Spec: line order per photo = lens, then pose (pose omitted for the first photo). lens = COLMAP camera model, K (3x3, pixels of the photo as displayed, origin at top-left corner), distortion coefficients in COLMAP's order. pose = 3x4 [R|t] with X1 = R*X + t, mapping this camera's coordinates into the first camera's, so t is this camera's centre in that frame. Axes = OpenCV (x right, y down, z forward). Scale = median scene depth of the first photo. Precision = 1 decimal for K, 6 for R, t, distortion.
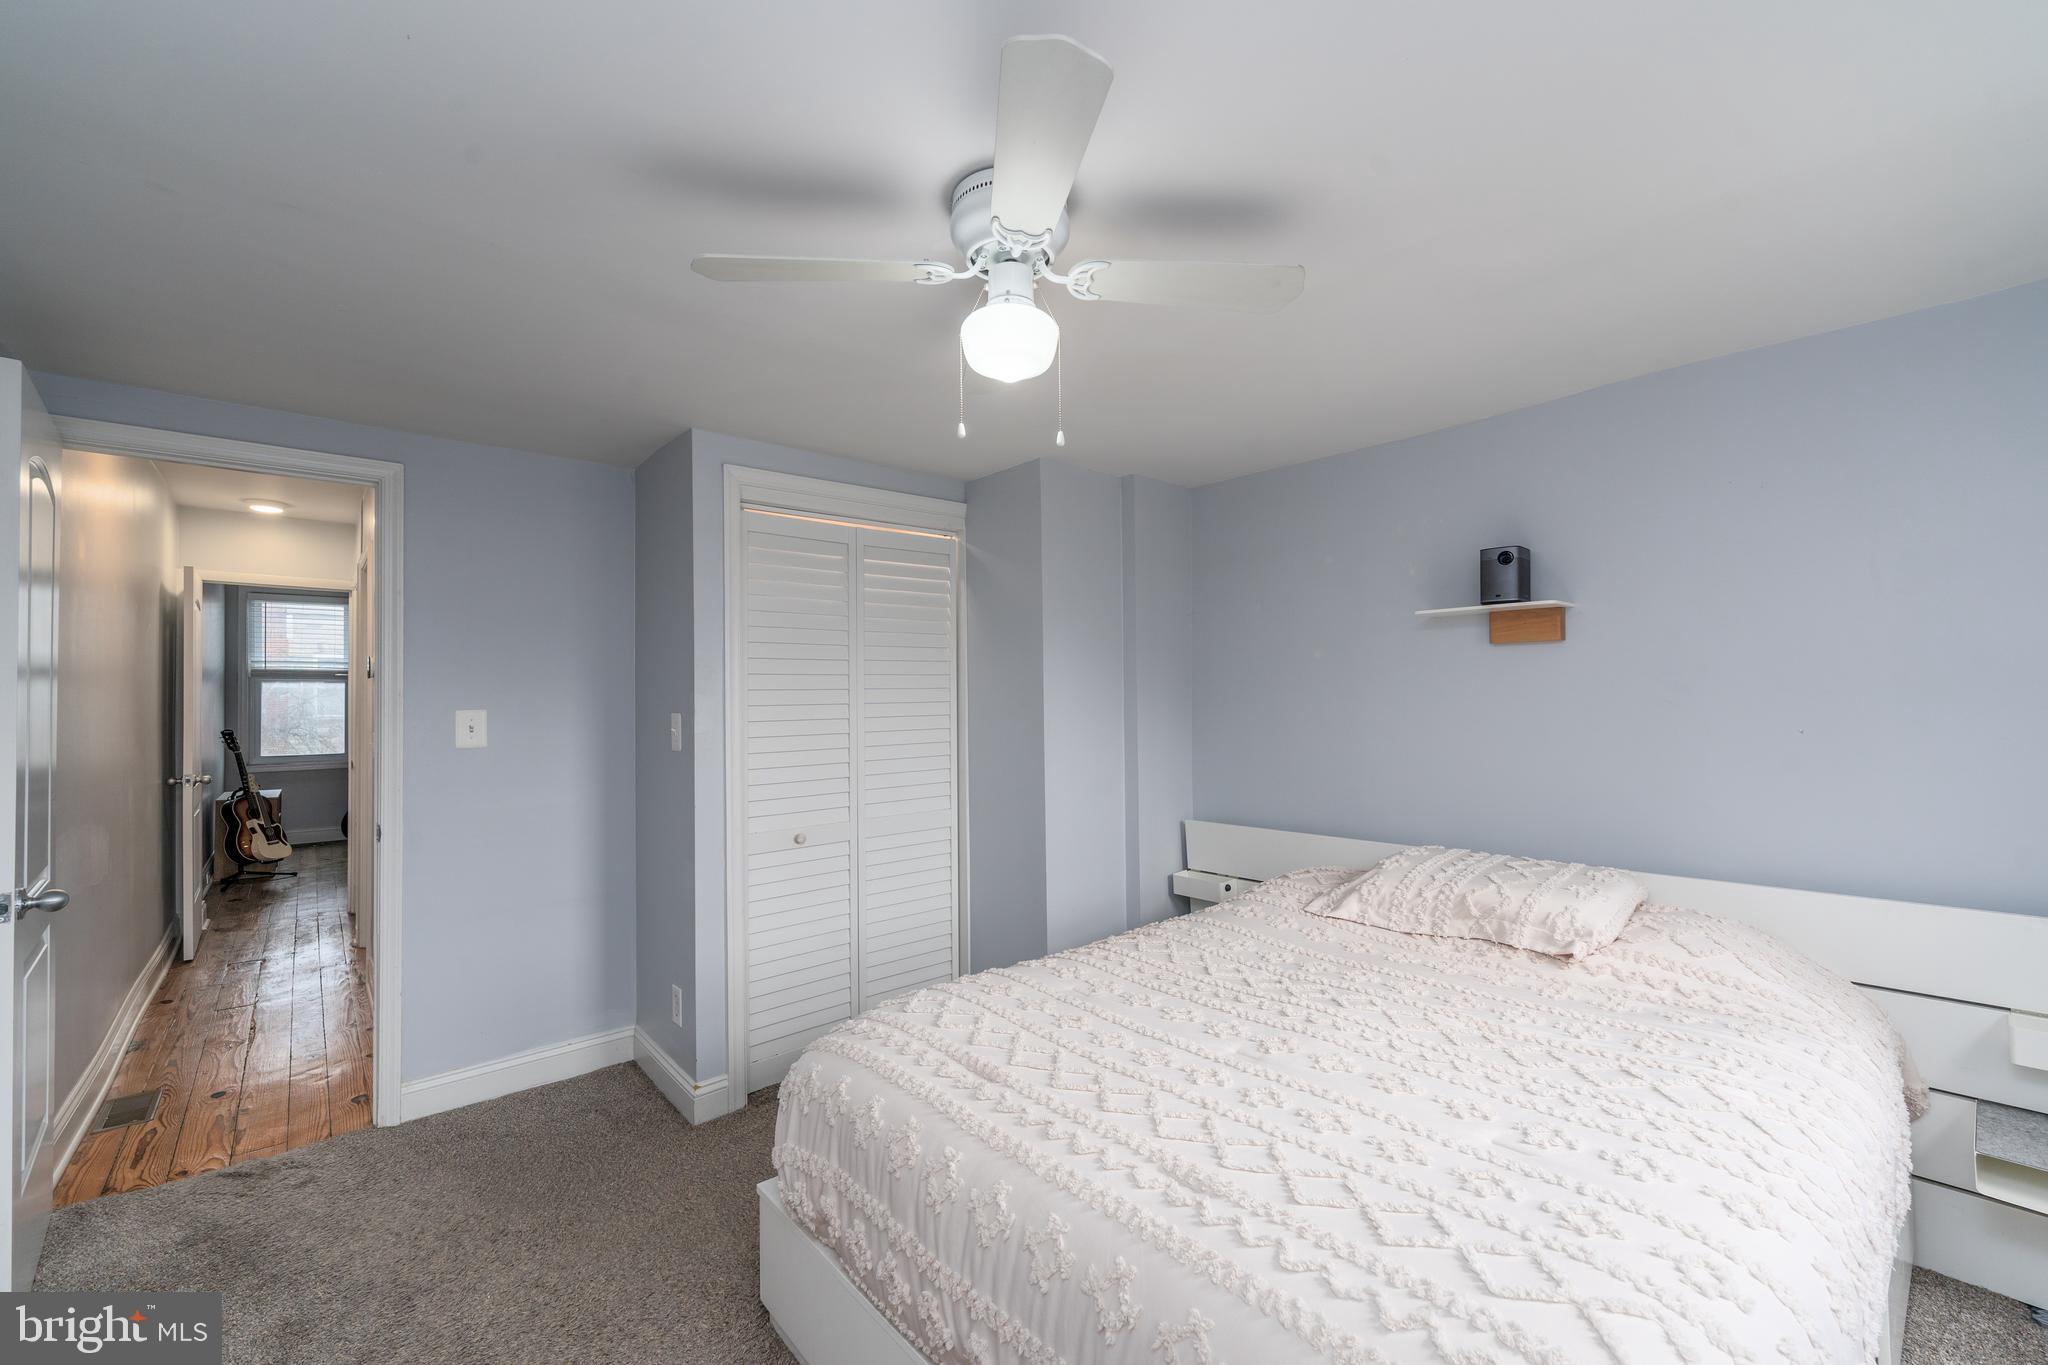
lens RADIAL K [[836.6, 0, 1036.3], [0, 836.6, 690.5], [0, 0, 1]] dist [0.000827, -0.000828]
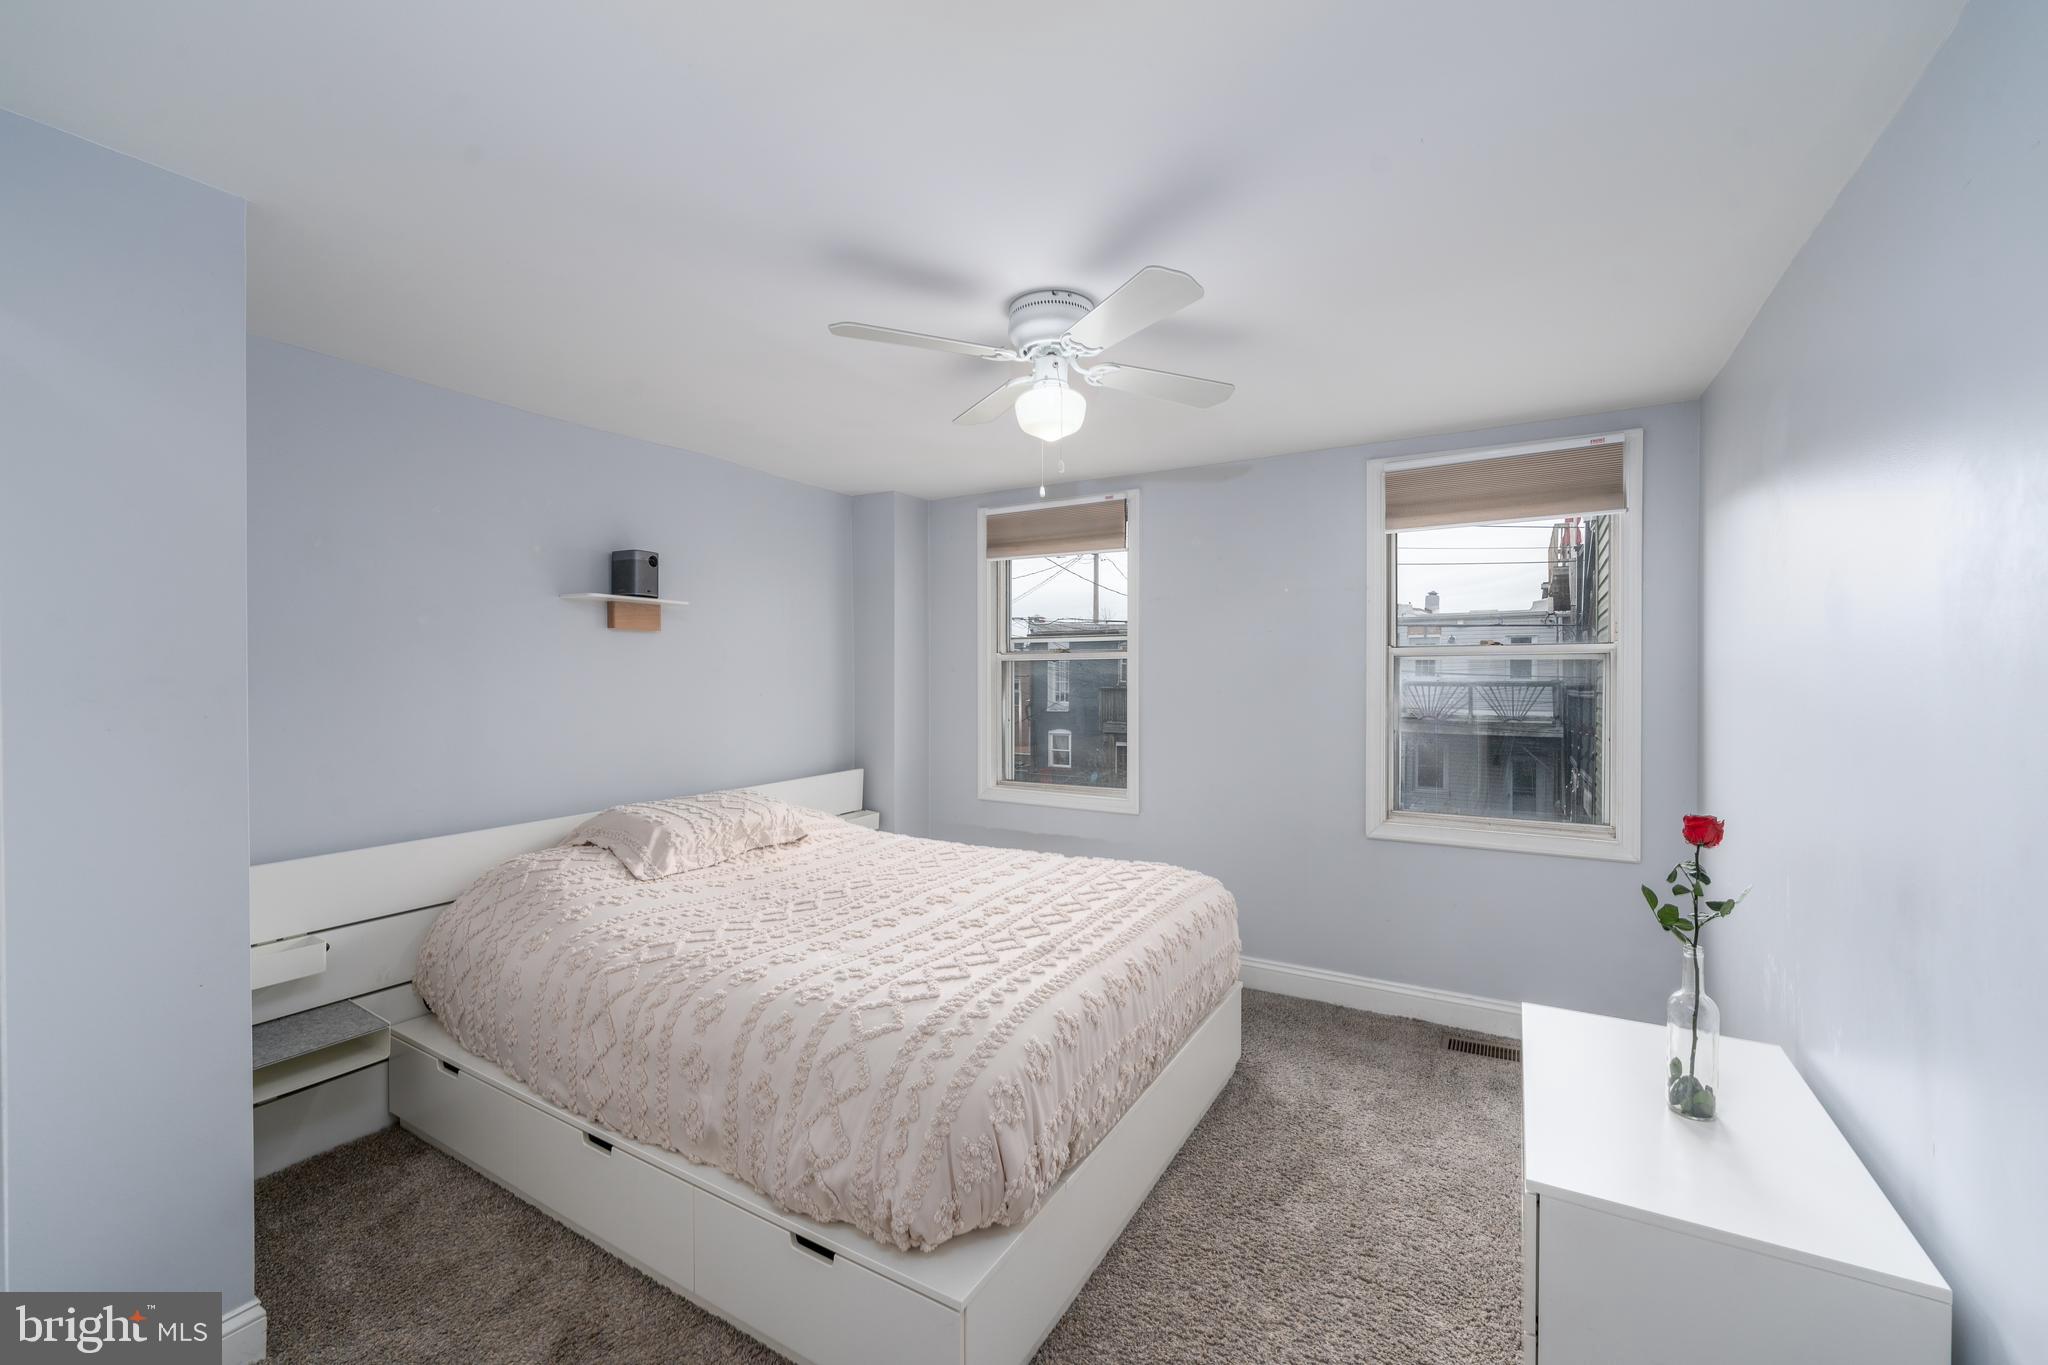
lens RADIAL K [[836.6, 0, 1029.7], [0, 836.6, 679.3], [0, 0, 1]] dist [0.000827, -0.000828]
pose [[-0.315557, -0.005529, 0.948891, -0.925525], [-0.013494, 0.999908, 0.001339, 0.007548], [-0.948811, -0.012382, -0.315602, 0.998703]]
